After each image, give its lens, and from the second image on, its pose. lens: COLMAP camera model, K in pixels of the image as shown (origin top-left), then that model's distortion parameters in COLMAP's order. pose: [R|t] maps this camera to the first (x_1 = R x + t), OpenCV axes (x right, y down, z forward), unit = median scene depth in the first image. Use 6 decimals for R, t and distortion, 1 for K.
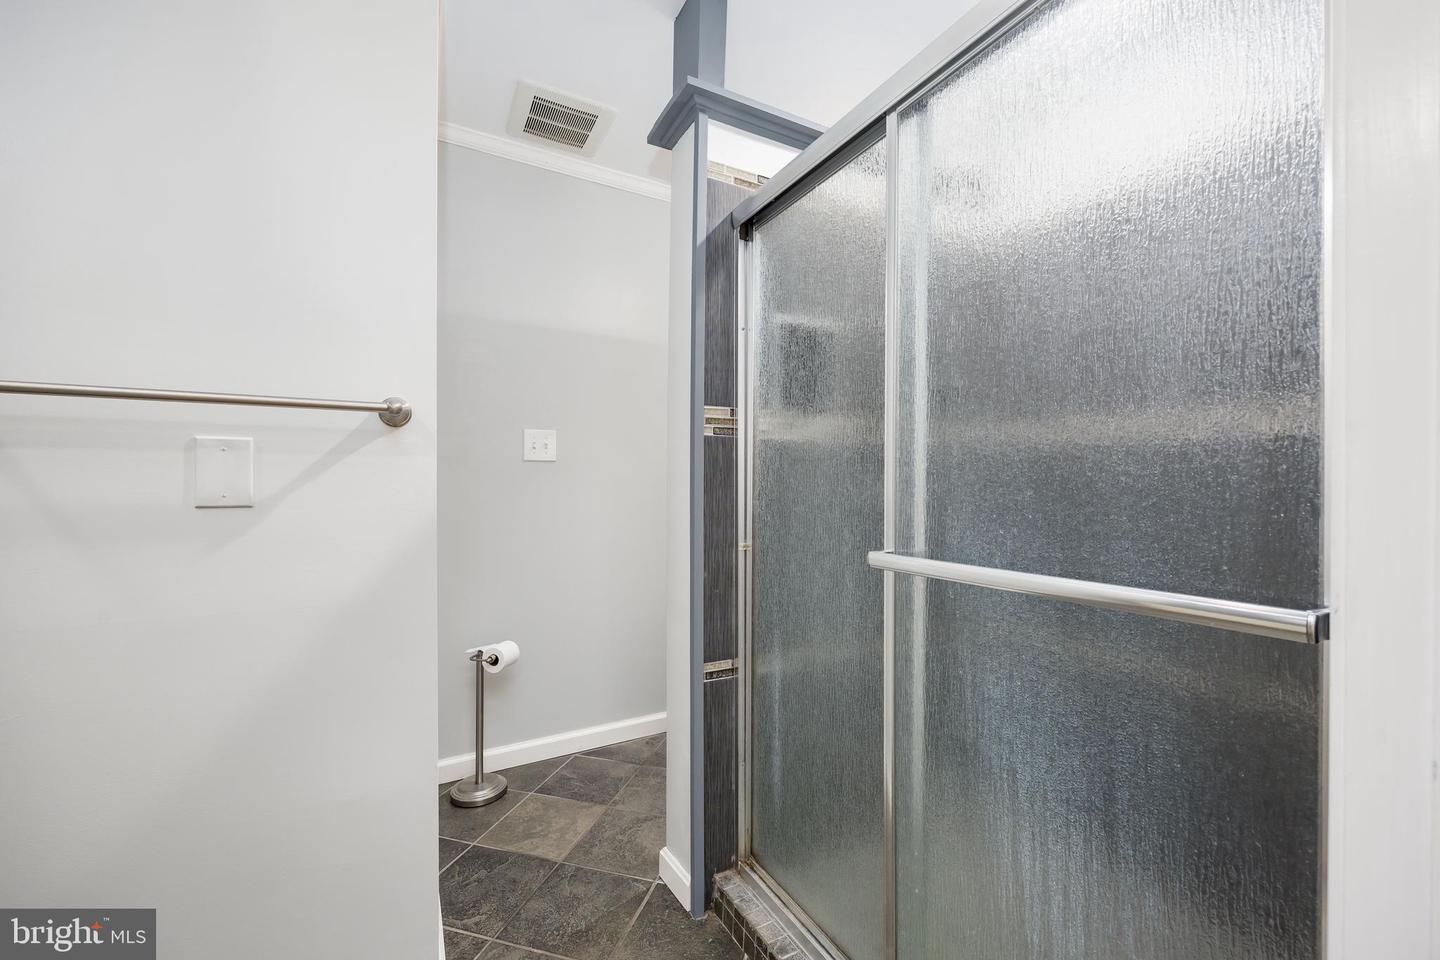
lens RADIAL K [[573.8, 0, 741.5], [0, 573.8, 487.0], [0, 0, 1]] dist [0.000328, 0.000007]
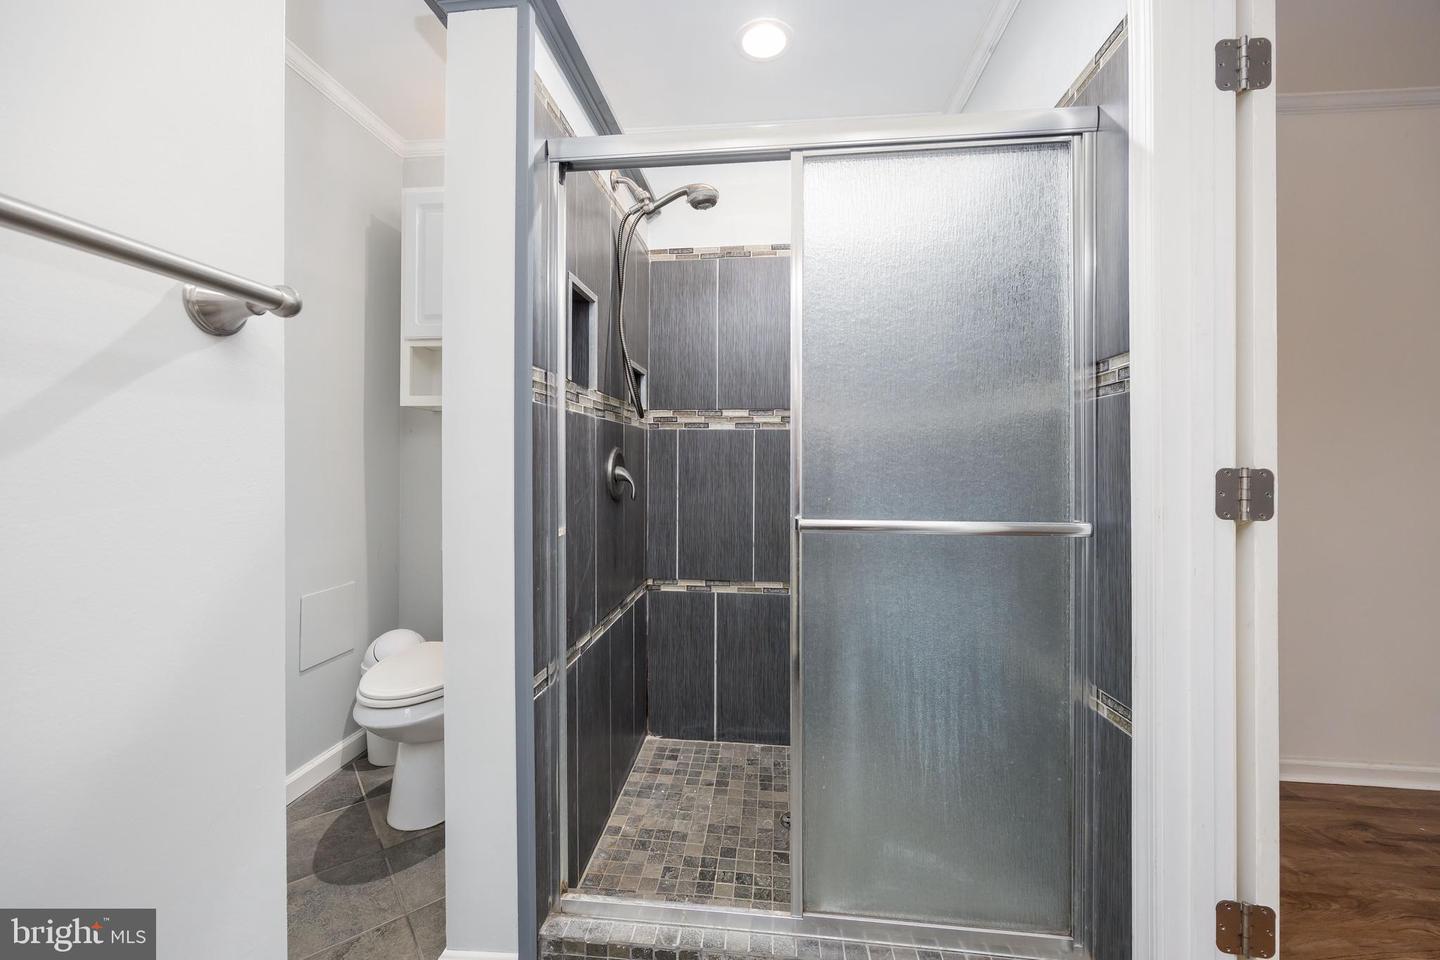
lens RADIAL K [[568.5, 0, 718.5], [0, 568.5, 461.2], [0, 0, 1]] dist [-0.001474, 0.000248]
pose [[0.586213, 0.001312, 0.810156, -0.493111], [-0.001650, 0.999999, -0.000426, -0.004478], [-0.810155, -0.001087, 0.586214, 0.272113]]
